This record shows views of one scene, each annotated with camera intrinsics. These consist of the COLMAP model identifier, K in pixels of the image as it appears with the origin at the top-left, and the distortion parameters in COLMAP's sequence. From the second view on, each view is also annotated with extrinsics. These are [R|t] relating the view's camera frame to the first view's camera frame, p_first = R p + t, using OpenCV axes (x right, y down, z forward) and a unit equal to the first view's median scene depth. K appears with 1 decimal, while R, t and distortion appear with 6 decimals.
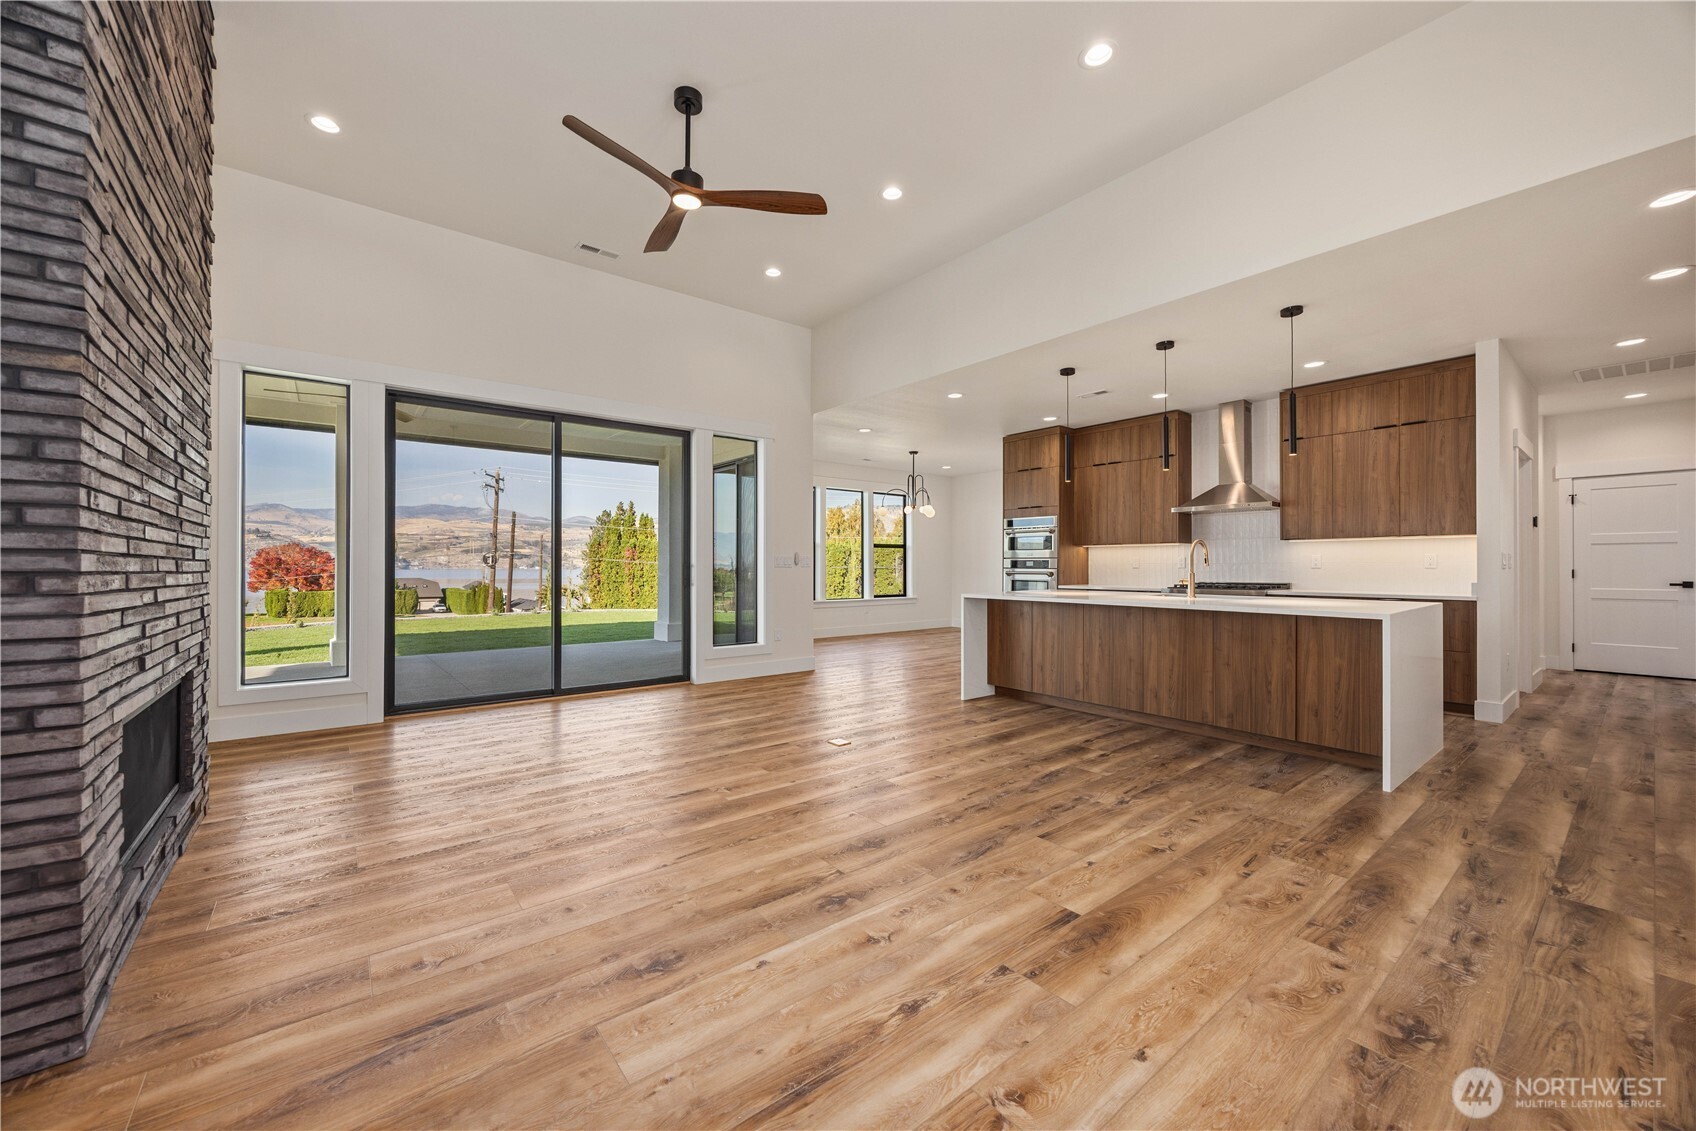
lens RADIAL K [[644.8, 0, 835.6], [0, 644.8, 570.3], [0, 0, 1]] dist [-0.003875, -0.000234]
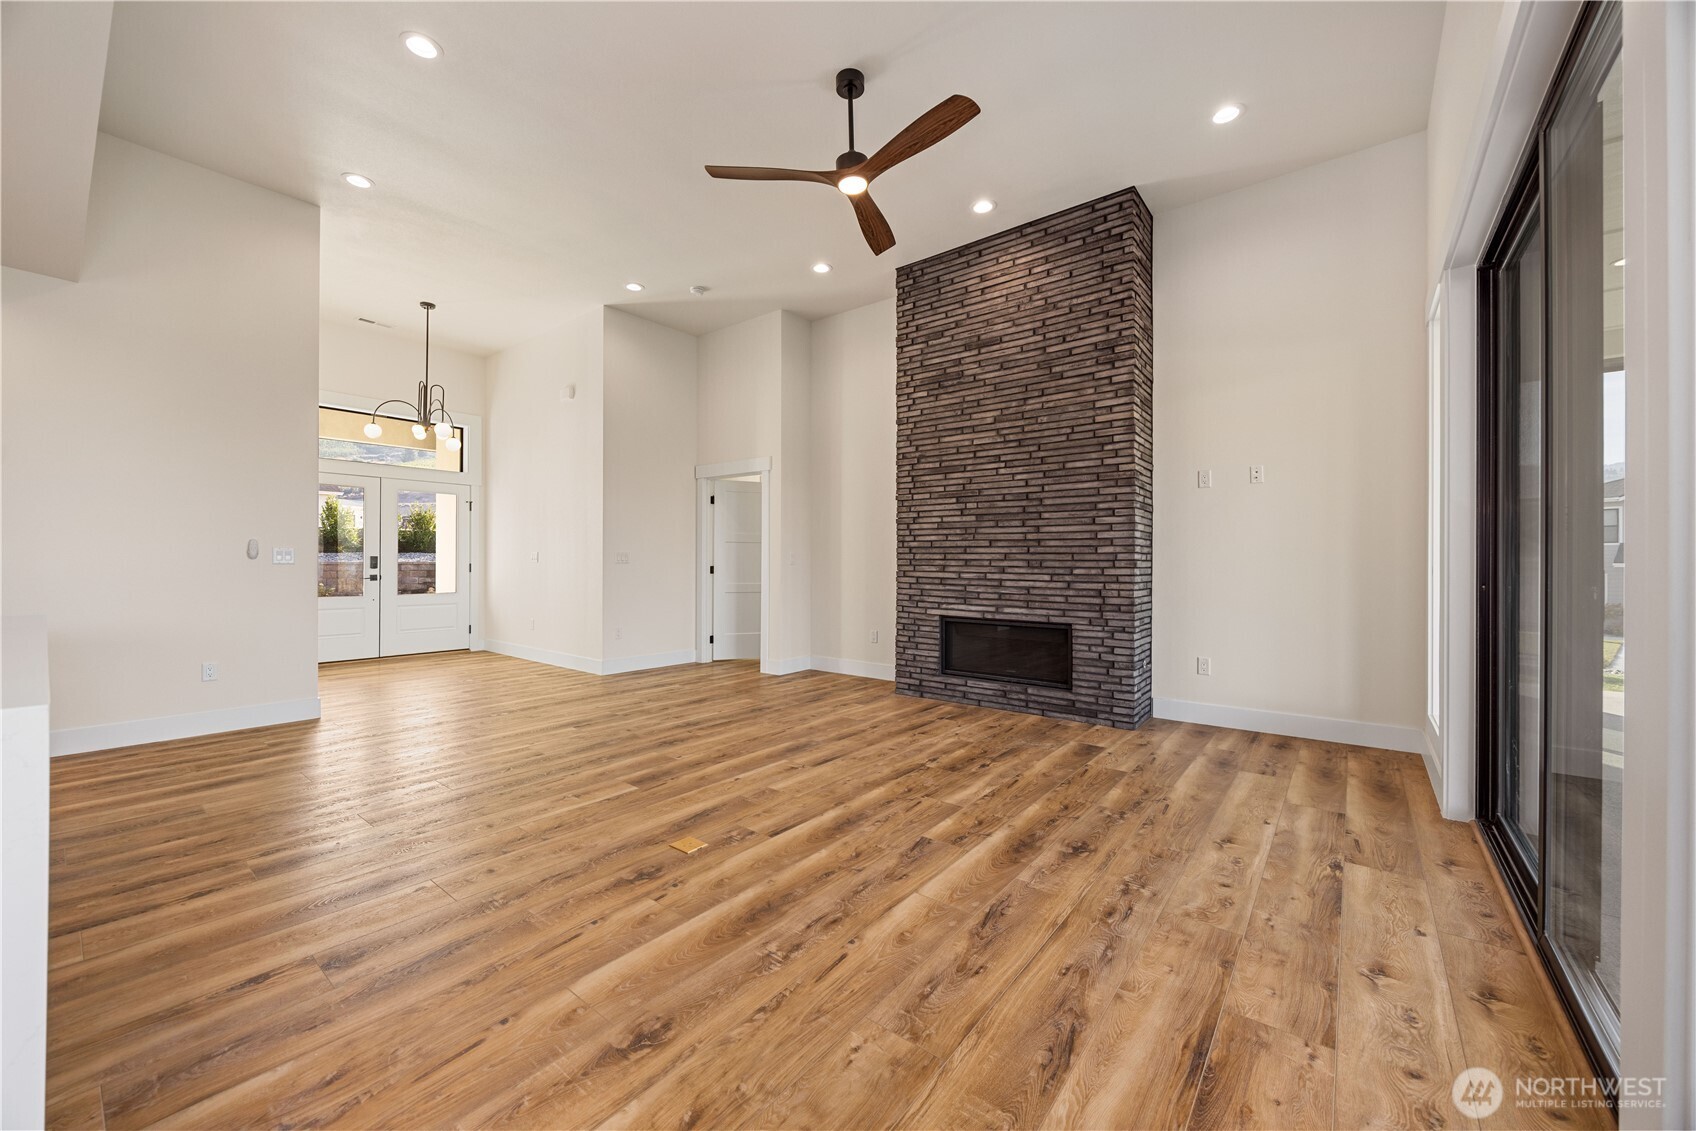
lens RADIAL K [[644.8, 0, 834.3], [0, 644.8, 559.3], [0, 0, 1]] dist [-0.003875, -0.000234]
pose [[-0.974982, -0.004783, -0.222234, 0.007169], [-0.005016, 0.999987, 0.000483, -0.010741], [0.222229, 0.001586, -0.974993, 1.591213]]
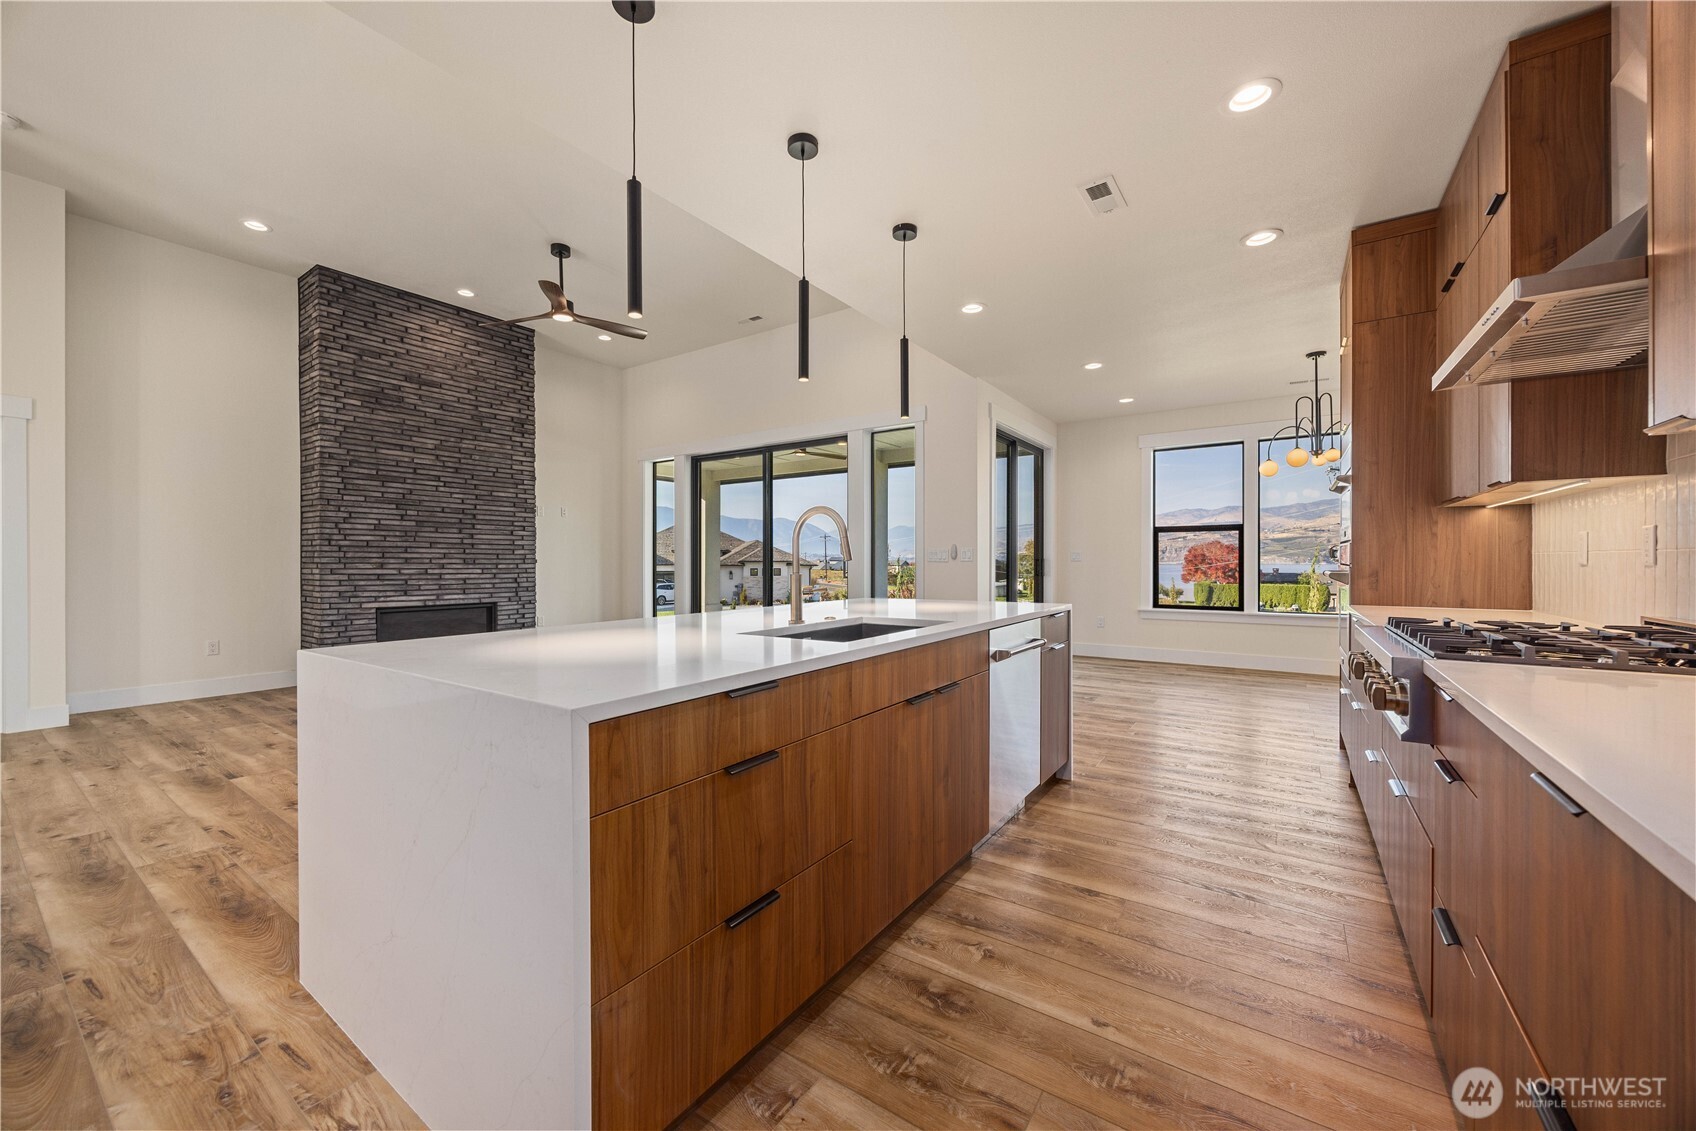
lens RADIAL K [[644.8, 0, 844.6], [0, 644.8, 564.5], [0, 0, 1]] dist [-0.003875, -0.000234]
pose [[0.294905, 0.002803, -0.955522, 1.153253], [-0.004040, 0.999990, 0.001687, -0.002618], [0.955518, 0.003363, 0.294914, 0.975466]]
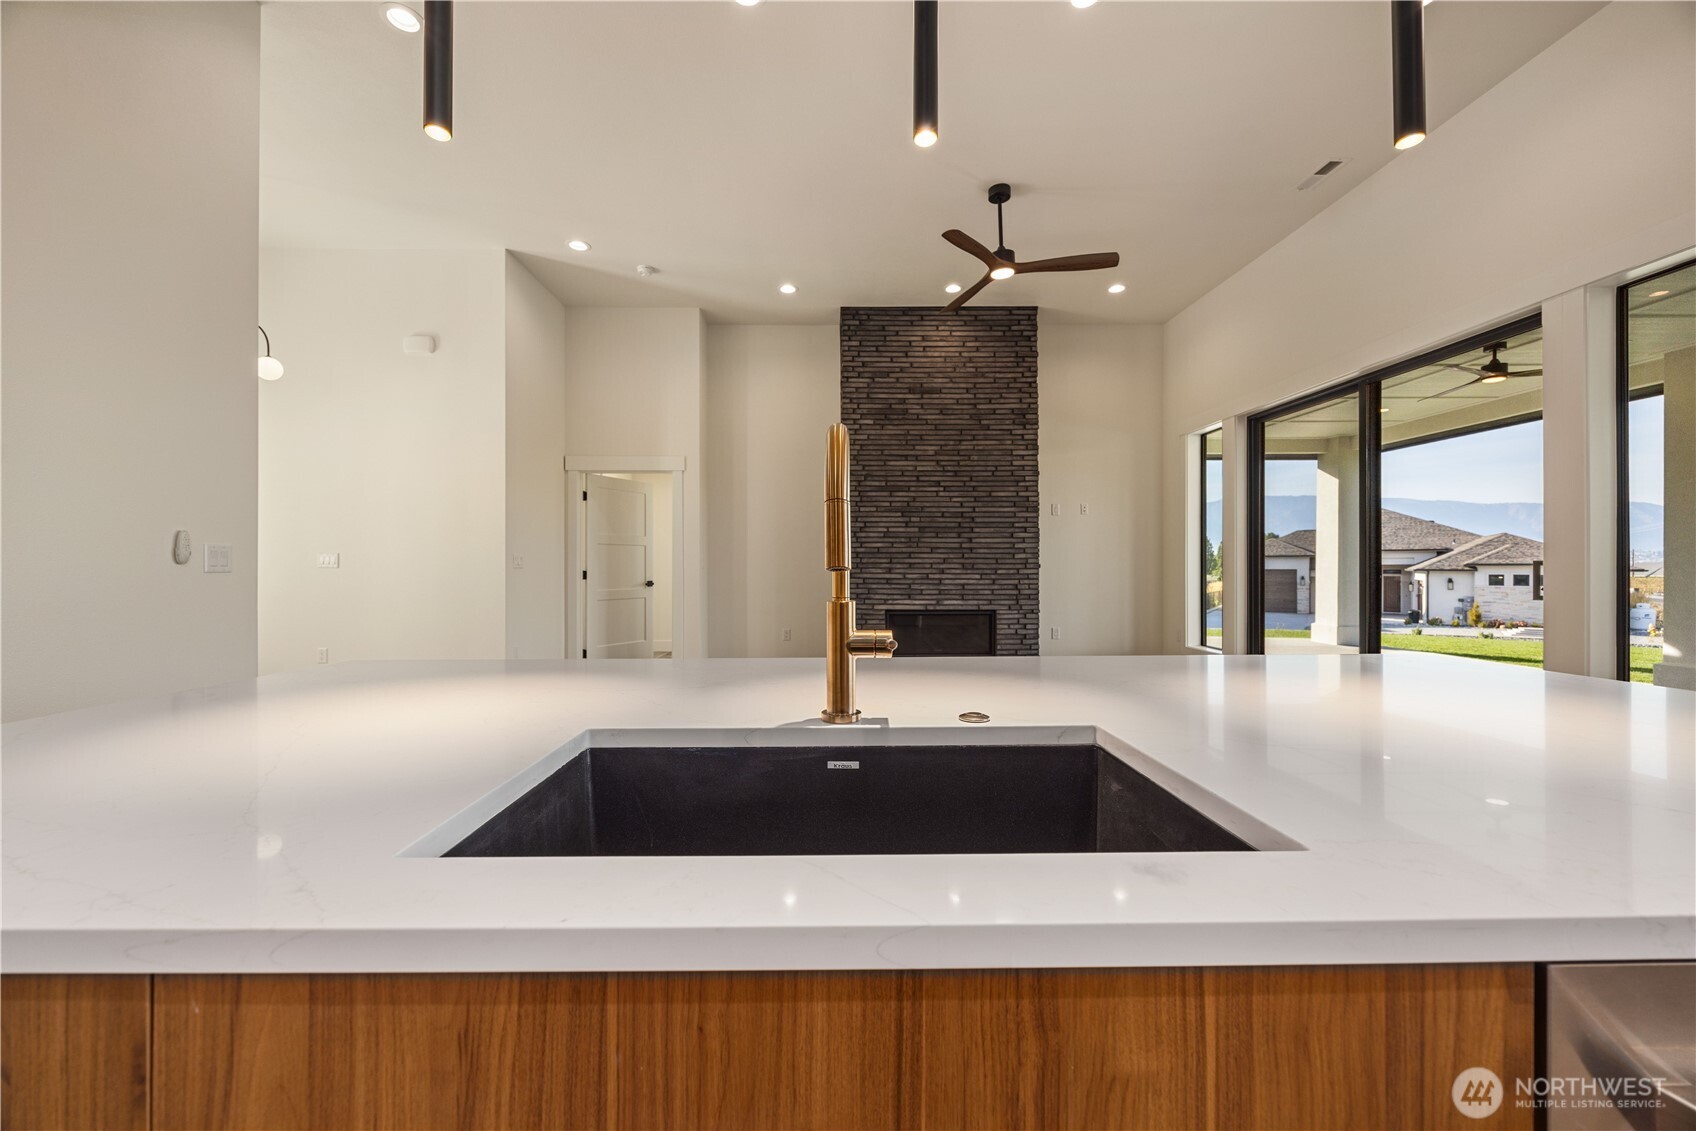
lens RADIAL K [[644.8, 0, 840.1], [0, 644.8, 563.4], [0, 0, 1]] dist [-0.003875, -0.000234]
pose [[-0.612095, -0.002710, -0.790780, 0.774792], [-0.003250, 0.999994, -0.000911, -0.008034], [0.790778, 0.002013, -0.612100, 1.249750]]
